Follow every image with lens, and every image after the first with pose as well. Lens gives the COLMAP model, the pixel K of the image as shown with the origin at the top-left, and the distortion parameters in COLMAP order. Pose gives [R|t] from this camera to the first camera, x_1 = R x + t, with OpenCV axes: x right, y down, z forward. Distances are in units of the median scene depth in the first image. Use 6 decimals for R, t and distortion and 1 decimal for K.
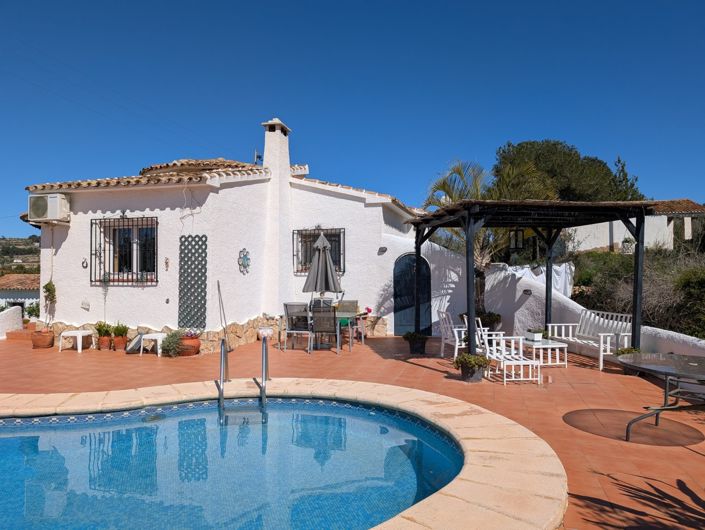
lens RADIAL K [[507.9, 0, 350.9], [0, 507.9, 267.8], [0, 0, 1]] dist [0.018353, -0.009247]
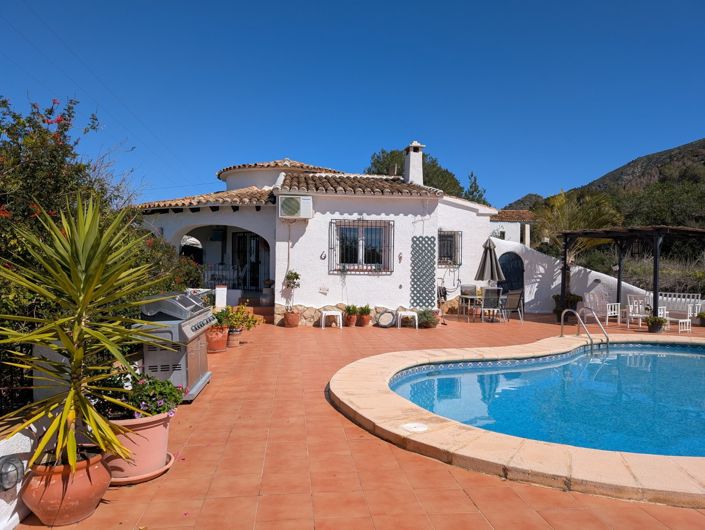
lens RADIAL K [[507.9, 0, 350.9], [0, 507.9, 267.8], [0, 0, 1]] dist [0.018353, -0.009247]
pose [[0.933010, 0.012046, 0.359649, -0.897149], [-0.020033, 0.999628, 0.018491, -0.003490], [-0.359293, -0.024457, 0.932904, -0.140202]]
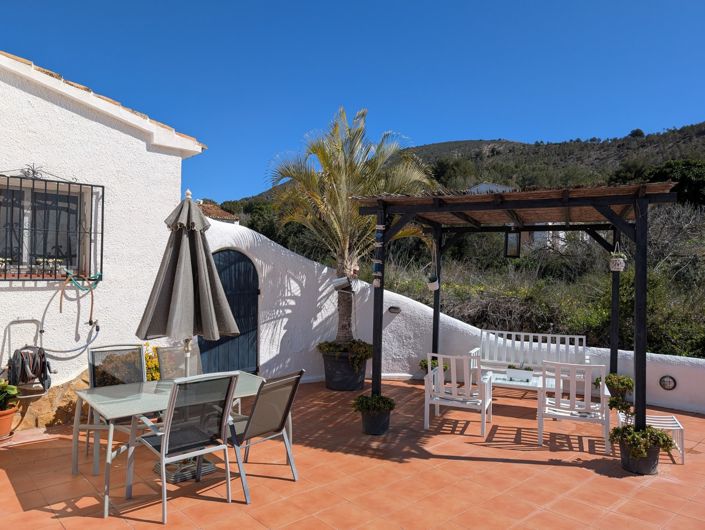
lens RADIAL K [[507.9, 0, 350.9], [0, 507.9, 267.8], [0, 0, 1]] dist [0.018353, -0.009247]
pose [[0.553995, 0.019480, 0.832292, -0.332385], [-0.031808, 0.999492, -0.002221, -0.010830], [-0.831912, -0.025243, 0.554333, 0.657941]]
